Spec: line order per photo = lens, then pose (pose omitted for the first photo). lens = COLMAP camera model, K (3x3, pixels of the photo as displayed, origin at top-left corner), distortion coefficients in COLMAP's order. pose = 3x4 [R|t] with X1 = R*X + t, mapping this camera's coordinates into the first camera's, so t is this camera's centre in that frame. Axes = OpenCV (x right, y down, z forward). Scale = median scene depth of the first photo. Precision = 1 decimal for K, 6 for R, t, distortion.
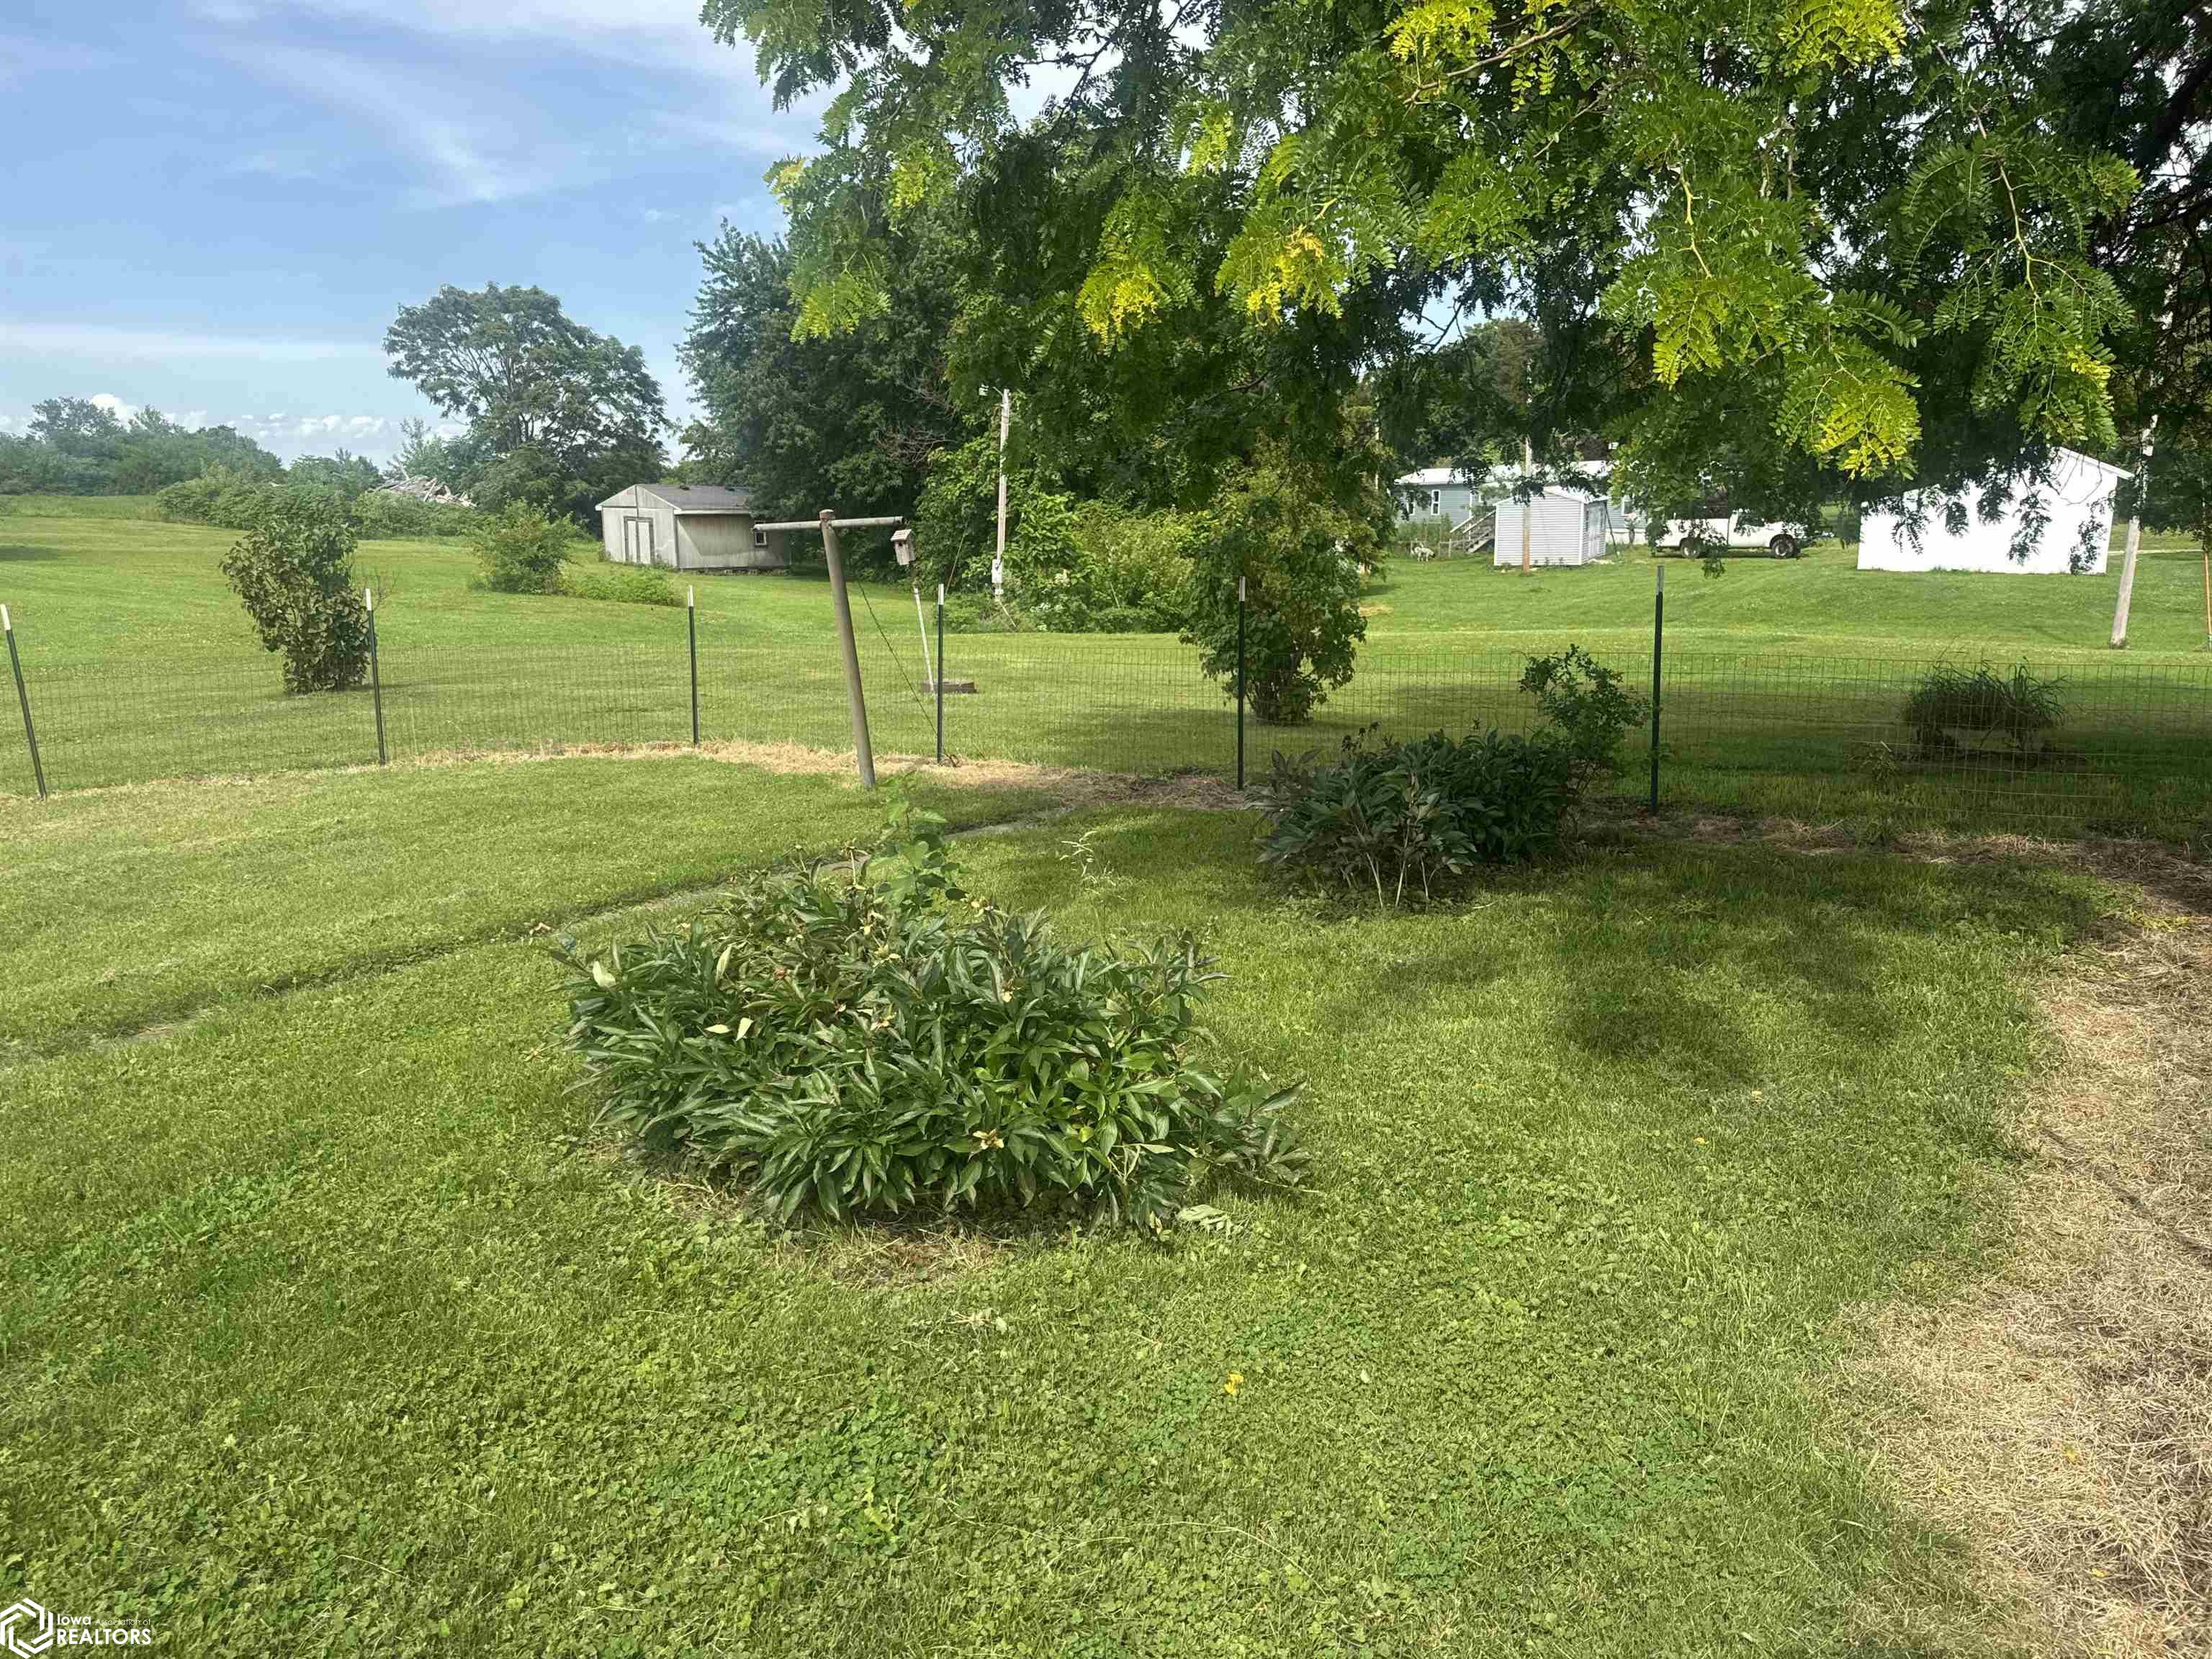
lens RADIAL K [[1553.5, 0, 1111.2], [0, 1553.5, 812.3], [0, 0, 1]] dist [0.098721, -0.145263]
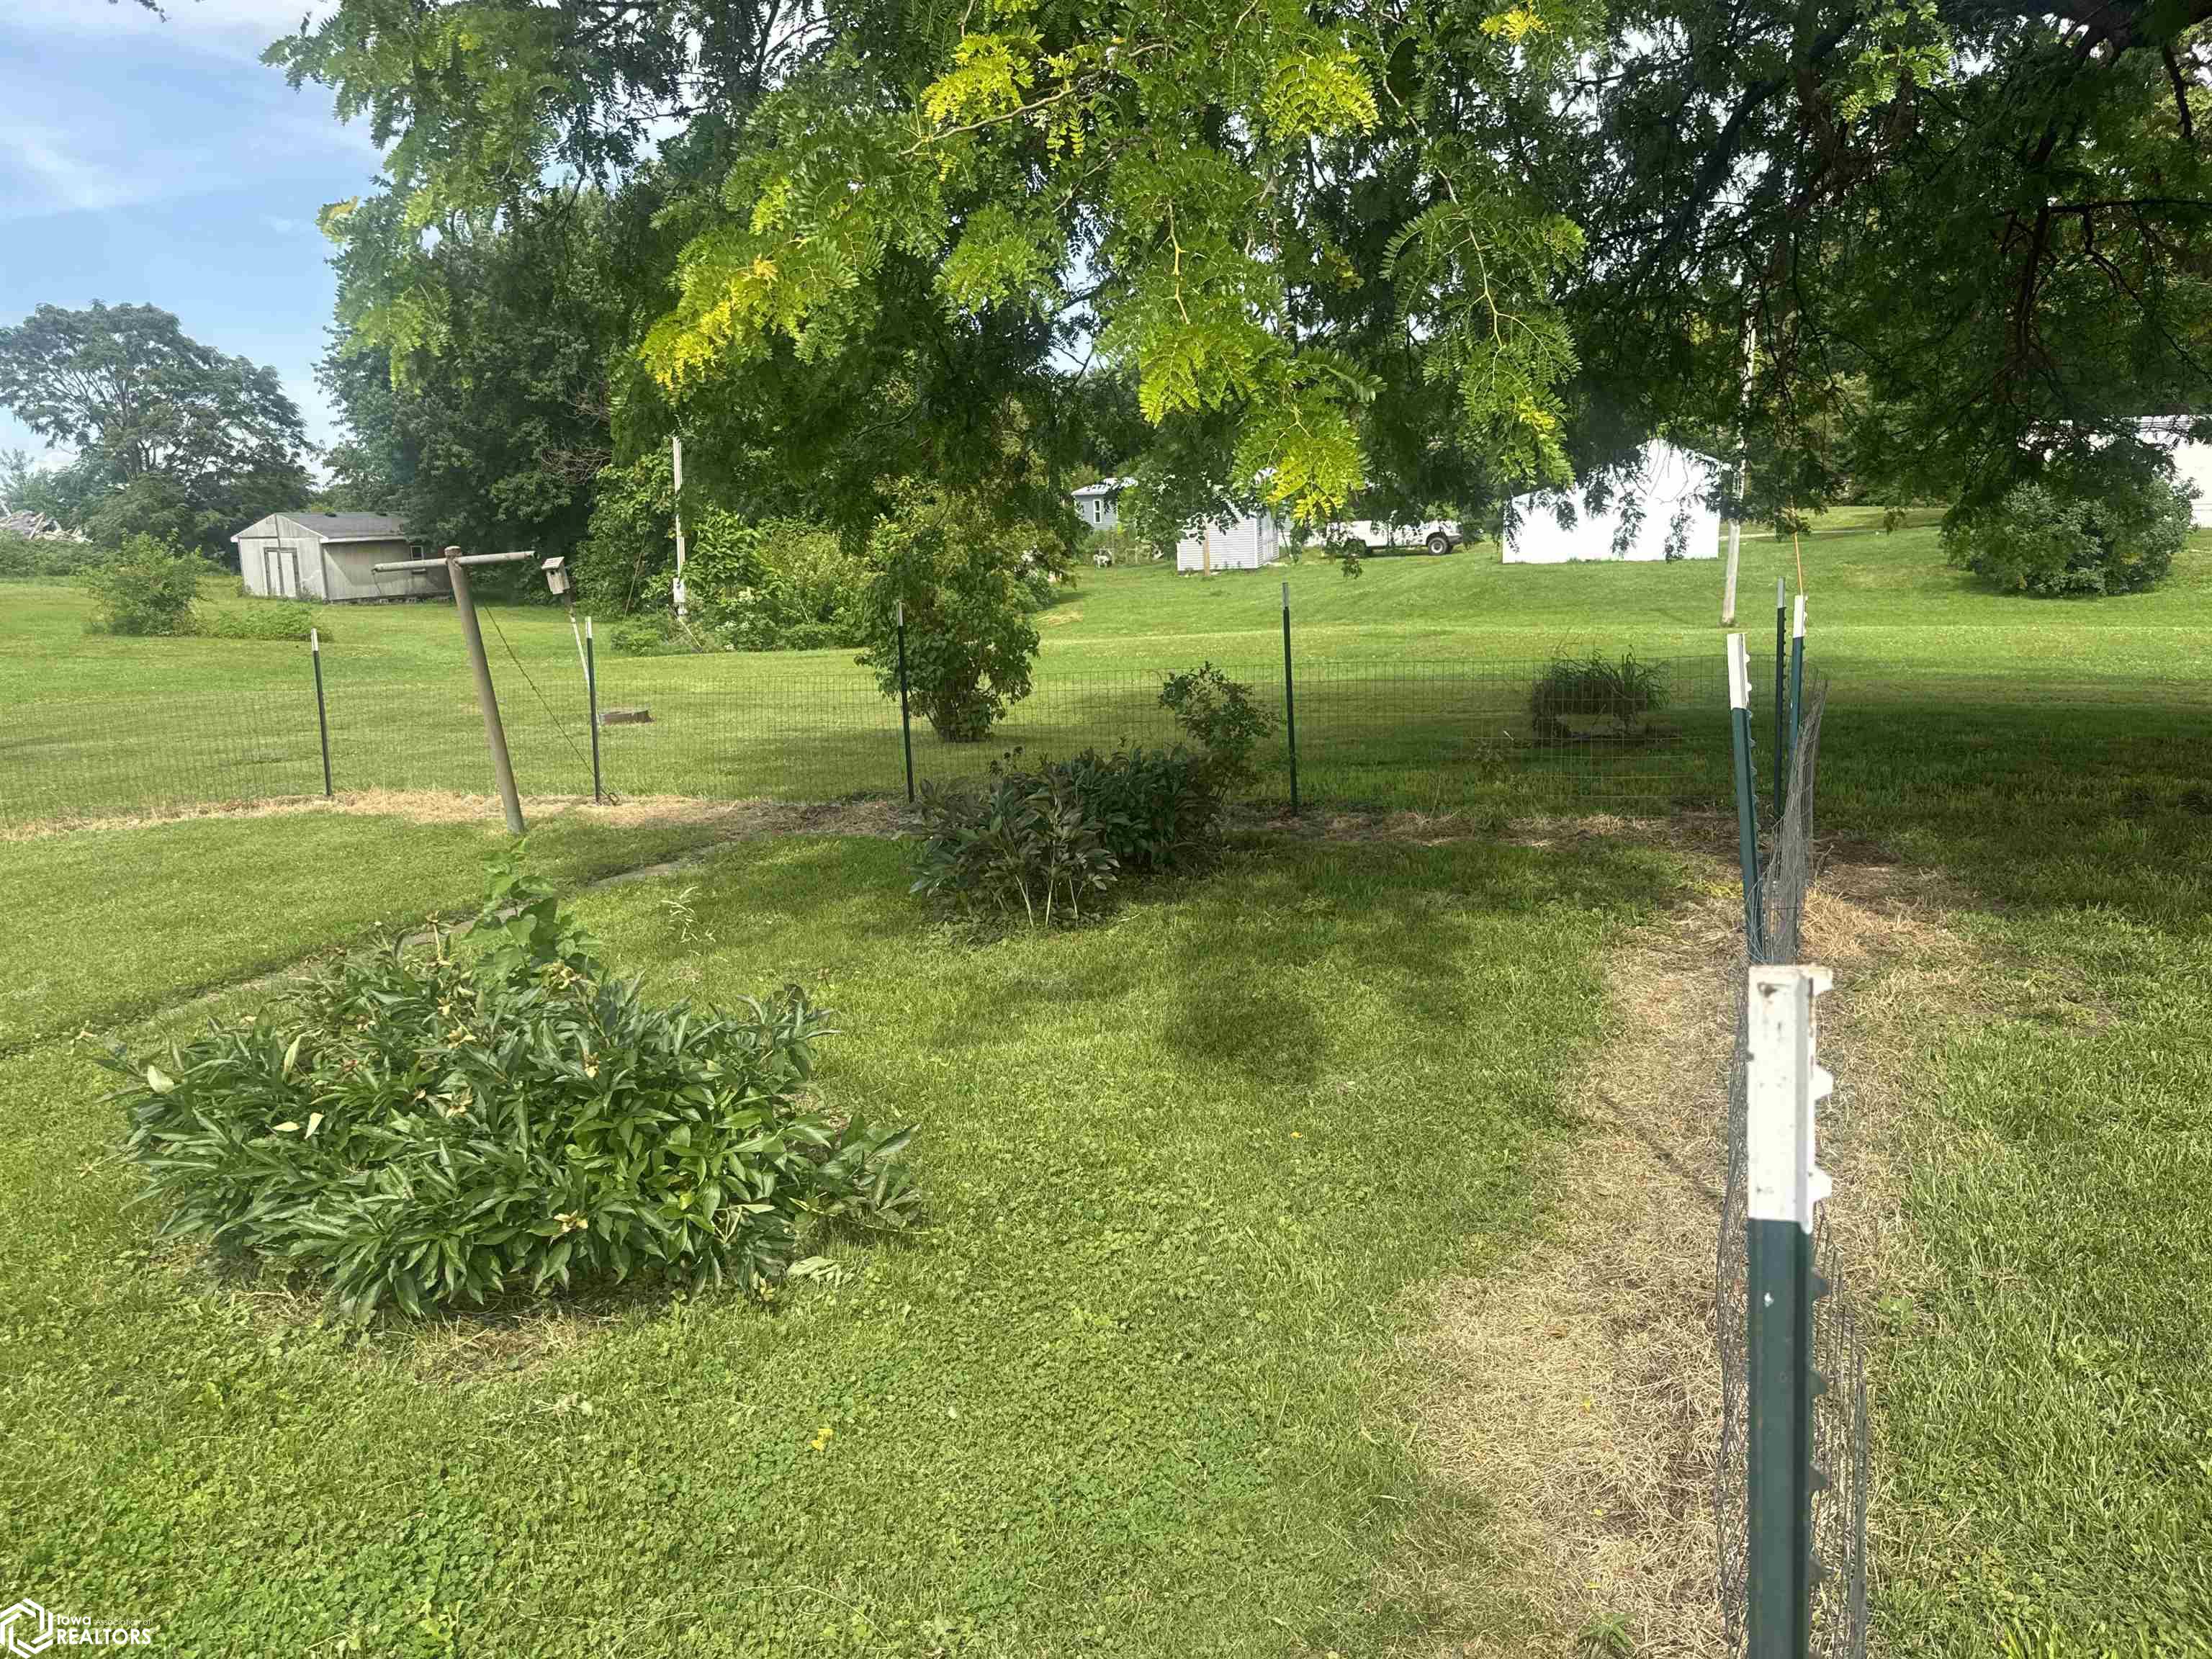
lens RADIAL K [[1553.5, 0, 1111.2], [0, 1553.5, 812.3], [0, 0, 1]] dist [0.098721, -0.145263]
pose [[0.983949, -0.061212, 0.167621, 0.092892], [0.061164, 0.998113, 0.005450, -0.027158], [-0.167639, 0.004890, 0.985836, -0.029221]]
